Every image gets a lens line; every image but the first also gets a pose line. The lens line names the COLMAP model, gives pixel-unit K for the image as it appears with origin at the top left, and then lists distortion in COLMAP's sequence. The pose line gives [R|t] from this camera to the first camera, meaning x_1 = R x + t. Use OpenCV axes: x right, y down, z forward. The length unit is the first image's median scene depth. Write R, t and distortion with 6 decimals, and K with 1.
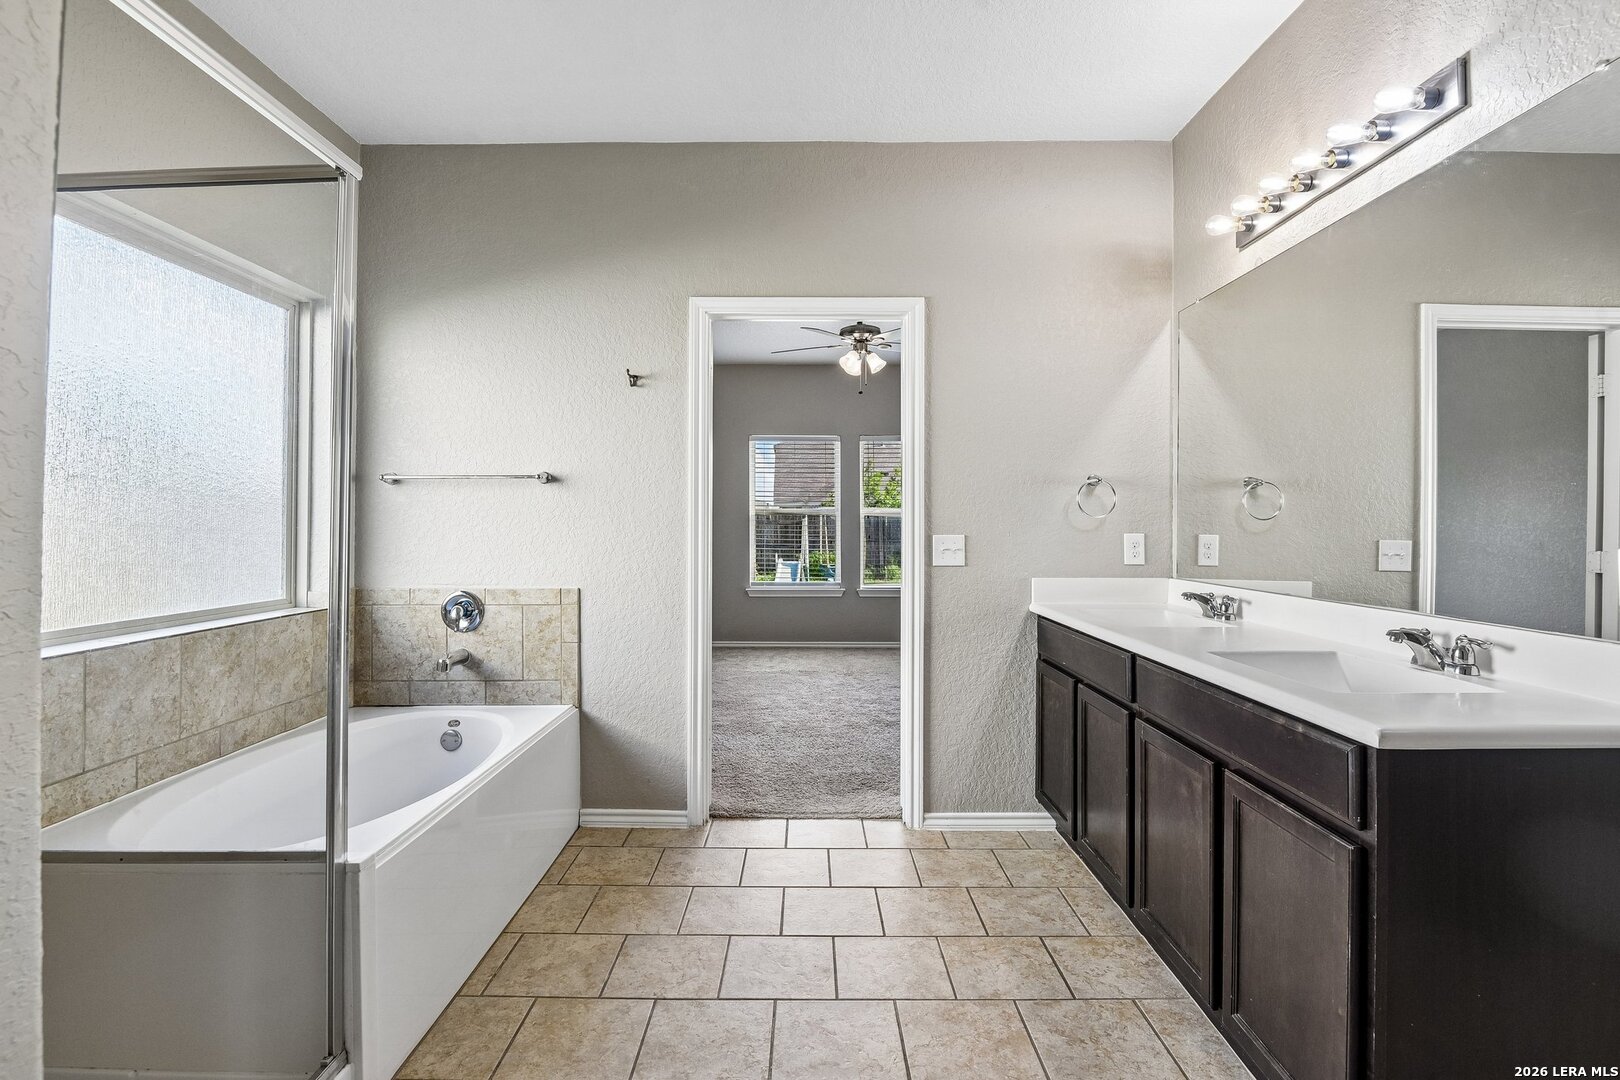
lens RADIAL K [[779.2, 0, 808.2], [0, 779.2, 511.8], [0, 0, 1]] dist [-0.001000, -0.001011]
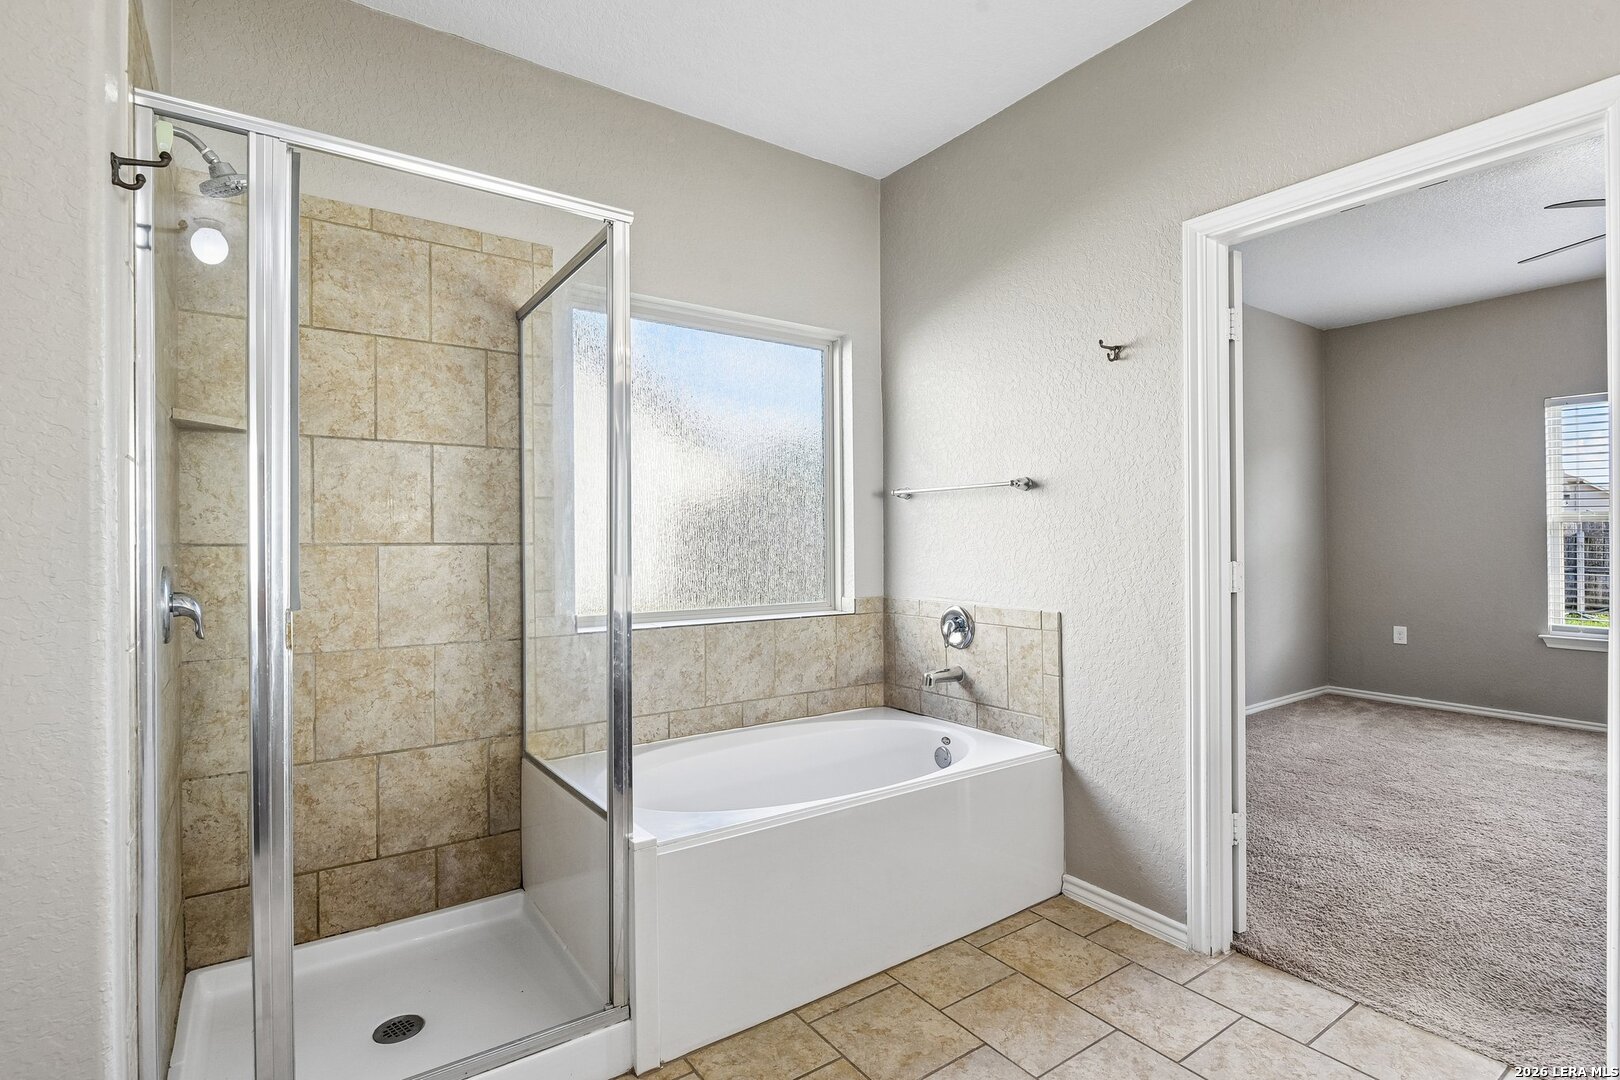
lens RADIAL K [[784.4, 0, 810.0], [0, 784.4, 540.0], [0, 0, 1]] dist [0.014282, -0.012990]
pose [[0.579010, -0.000401, -0.815321, 0.245087], [0.015571, 0.999823, 0.010566, 0.006520], [0.815172, -0.018813, 0.578913, 0.289374]]
